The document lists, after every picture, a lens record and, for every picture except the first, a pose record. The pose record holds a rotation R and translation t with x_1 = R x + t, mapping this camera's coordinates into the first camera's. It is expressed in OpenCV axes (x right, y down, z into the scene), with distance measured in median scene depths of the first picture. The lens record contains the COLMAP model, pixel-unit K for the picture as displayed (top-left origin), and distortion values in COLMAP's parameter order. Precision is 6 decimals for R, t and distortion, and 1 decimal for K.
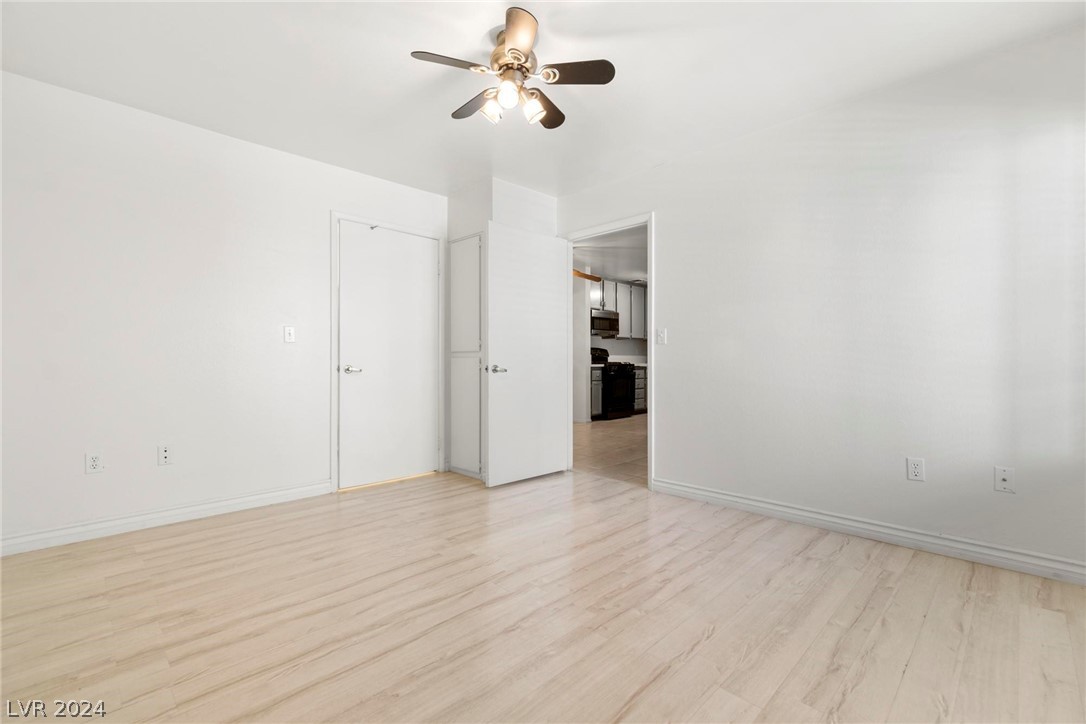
lens RADIAL K [[477.6, 0, 547.4], [0, 477.6, 348.4], [0, 0, 1]] dist [0.000874, -0.000315]
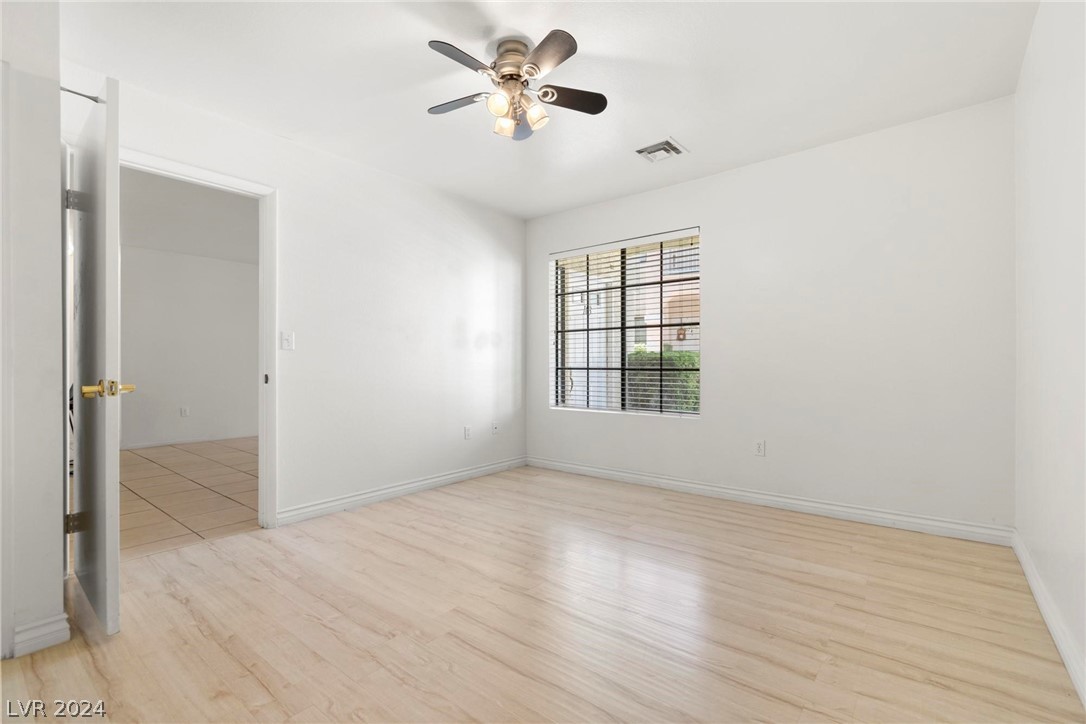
lens RADIAL K [[480.3, 0, 550.3], [0, 480.3, 358.5], [0, 0, 1]] dist [-0.000121, -0.000581]
pose [[-0.112142, 0.019597, 0.993499, -1.036910], [-0.018477, 0.999592, -0.021802, 0.026516], [-0.993520, -0.020802, -0.111735, 0.990491]]
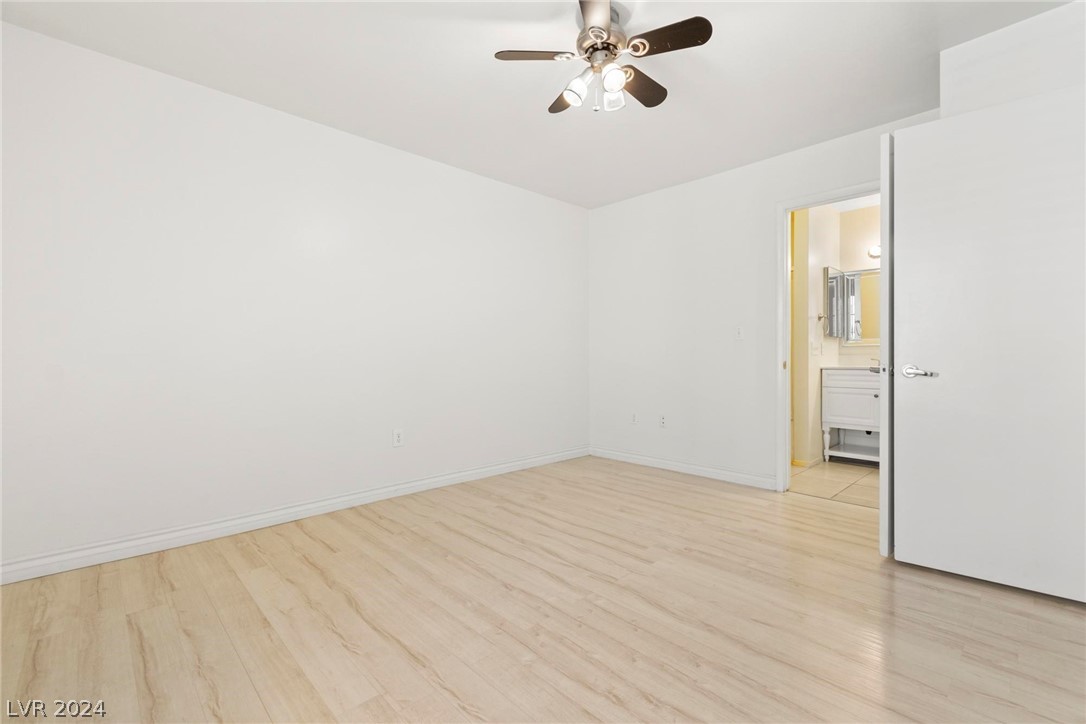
lens RADIAL K [[477.6, 0, 547.4], [0, 477.6, 348.4], [0, 0, 1]] dist [0.000874, -0.000315]
pose [[-0.023799, -0.014847, -0.999607, 0.841964], [0.026773, 0.999522, -0.015483, 0.020468], [0.999358, -0.027131, -0.023390, 0.874039]]
